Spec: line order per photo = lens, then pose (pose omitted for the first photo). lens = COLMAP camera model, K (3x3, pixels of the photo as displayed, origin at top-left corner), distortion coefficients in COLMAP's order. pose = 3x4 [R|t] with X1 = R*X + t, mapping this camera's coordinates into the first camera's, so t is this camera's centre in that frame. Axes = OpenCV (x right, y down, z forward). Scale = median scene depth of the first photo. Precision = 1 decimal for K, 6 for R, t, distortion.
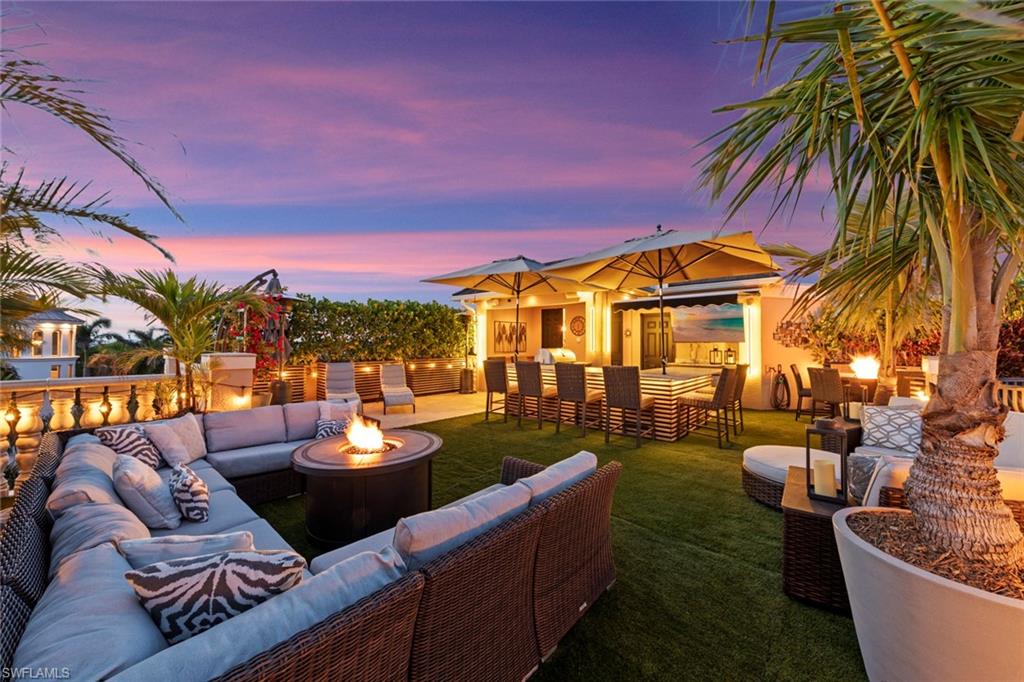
lens RADIAL K [[373.8, 0, 511.2], [0, 373.8, 341.3], [0, 0, 1]] dist [0.002474, 0.000110]
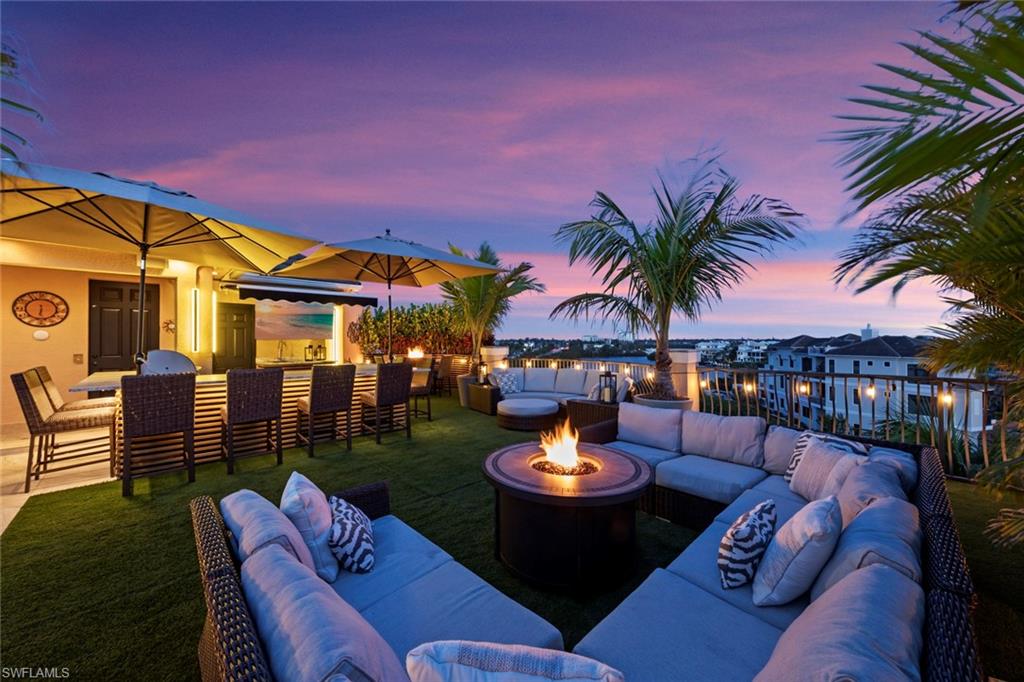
lens RADIAL K [[373.8, 0, 515.2], [0, 373.8, 338.2], [0, 0, 1]] dist [0.002474, 0.000110]
pose [[0.092320, 0.004755, 0.995718, -0.423122], [-0.004257, 0.999981, -0.004381, 0.001644], [-0.995720, -0.003834, 0.092338, 0.359363]]
